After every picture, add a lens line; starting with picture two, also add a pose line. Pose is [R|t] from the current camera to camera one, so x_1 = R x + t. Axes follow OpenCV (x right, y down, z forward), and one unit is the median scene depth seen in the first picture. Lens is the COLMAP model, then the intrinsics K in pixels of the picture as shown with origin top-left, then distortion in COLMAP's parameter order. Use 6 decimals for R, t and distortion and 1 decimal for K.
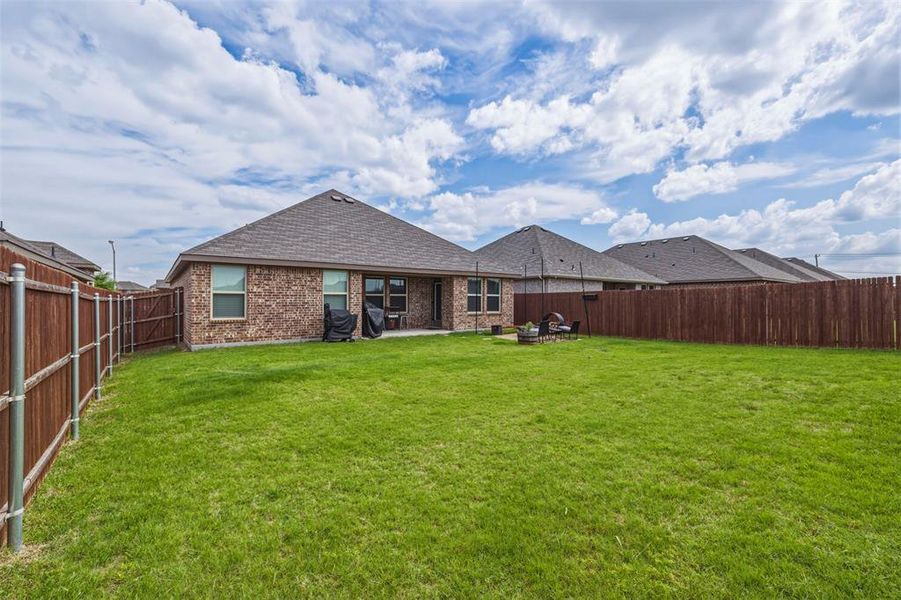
lens RADIAL K [[392.3, 0, 451.0], [0, 392.3, 302.3], [0, 0, 1]] dist [0.004542, 0.000653]
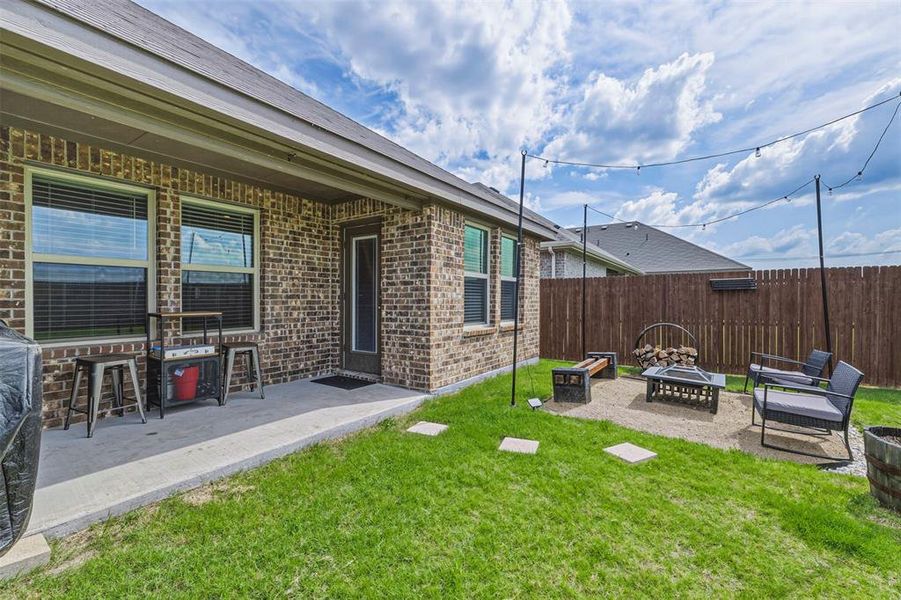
lens RADIAL K [[387.8, 0, 454.6], [0, 387.8, 298.9], [0, 0, 1]] dist [0.002068, 0.000367]
pose [[0.955229, 0.000042, 0.295868, -0.062405], [-0.000935, 0.999995, 0.002876, 0.001170], [-0.295867, -0.003023, 0.955224, 0.705613]]
